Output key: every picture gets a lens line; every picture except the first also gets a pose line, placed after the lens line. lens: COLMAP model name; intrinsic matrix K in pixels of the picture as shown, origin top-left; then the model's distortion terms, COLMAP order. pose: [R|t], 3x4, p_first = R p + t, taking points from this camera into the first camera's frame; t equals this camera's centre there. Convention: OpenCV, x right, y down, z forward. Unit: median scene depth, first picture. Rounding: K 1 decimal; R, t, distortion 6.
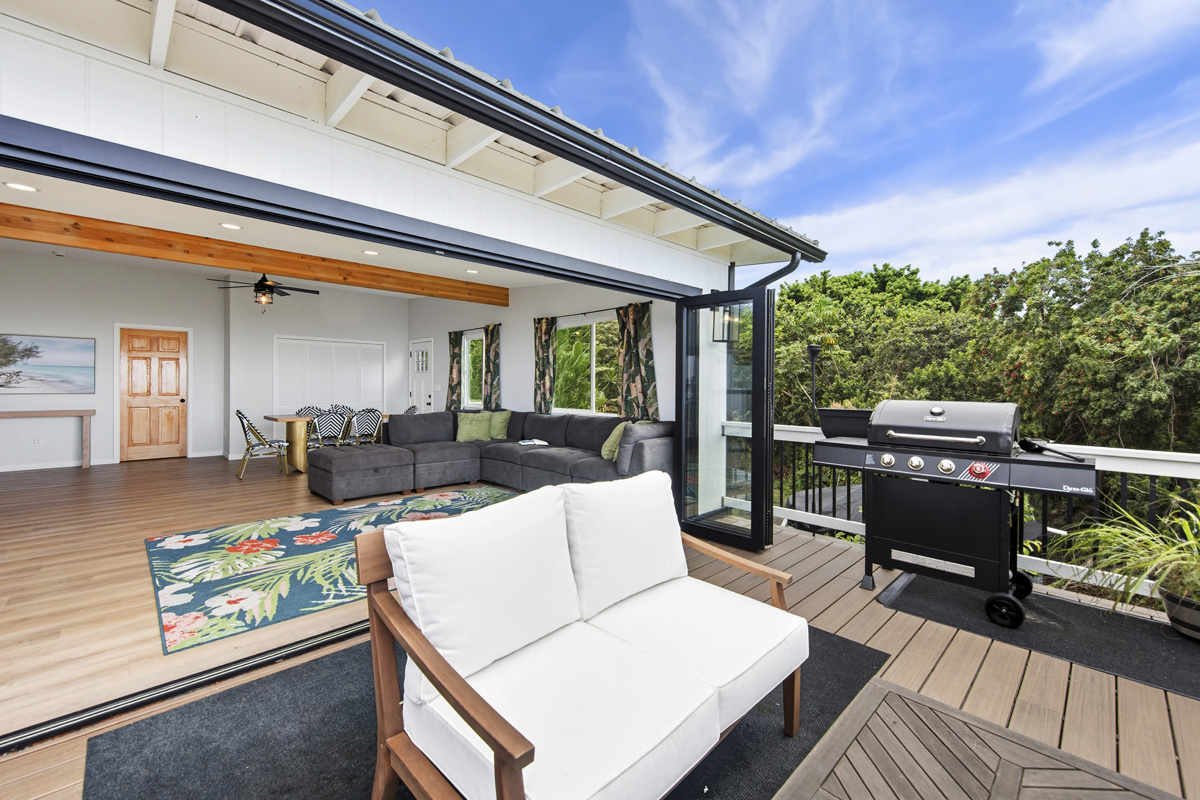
lens RADIAL K [[491.6, 0, 630.6], [0, 491.6, 383.3], [0, 0, 1]] dist [-0.002578, -0.000014]
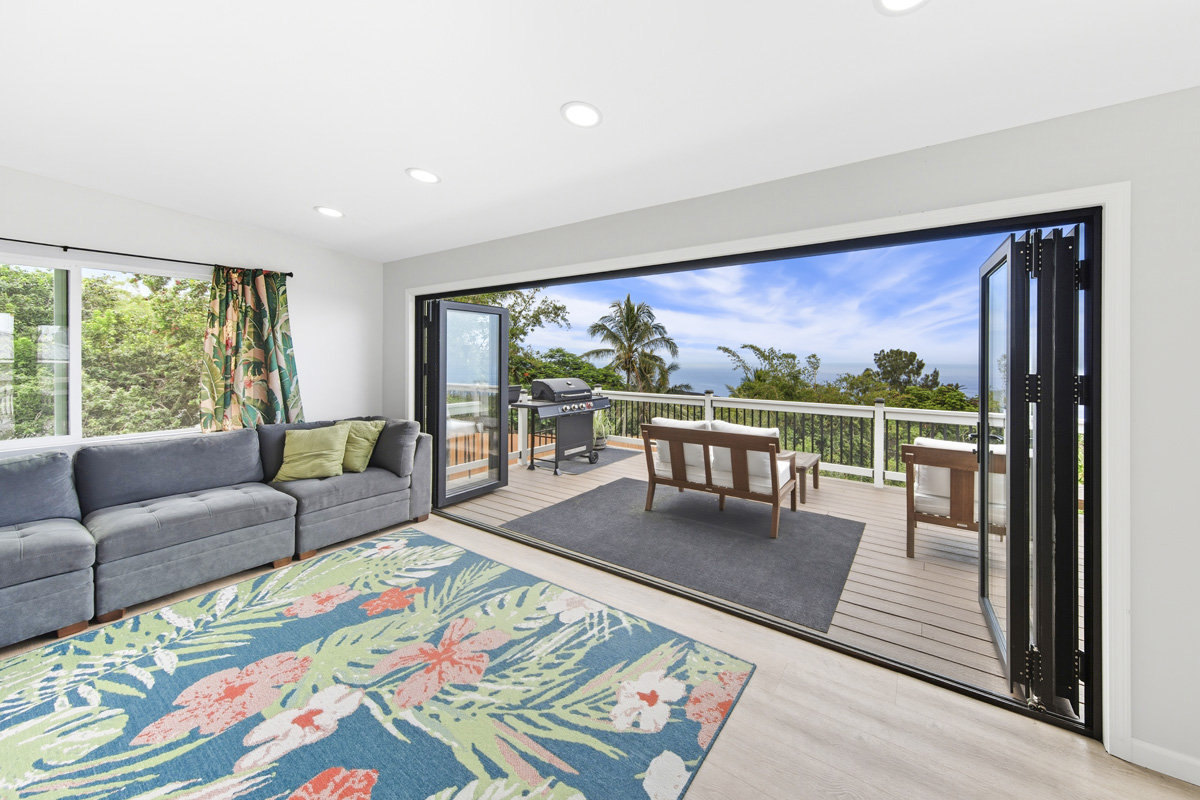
lens RADIAL K [[517.8, 0, 583.8], [0, 517.8, 345.6], [0, 0, 1]] dist [-0.000221, -0.000888]
pose [[-0.162629, 0.003502, 0.986681, -1.347805], [-0.007671, 0.999959, -0.004814, -0.080033], [-0.986658, -0.008351, -0.162595, 1.053600]]
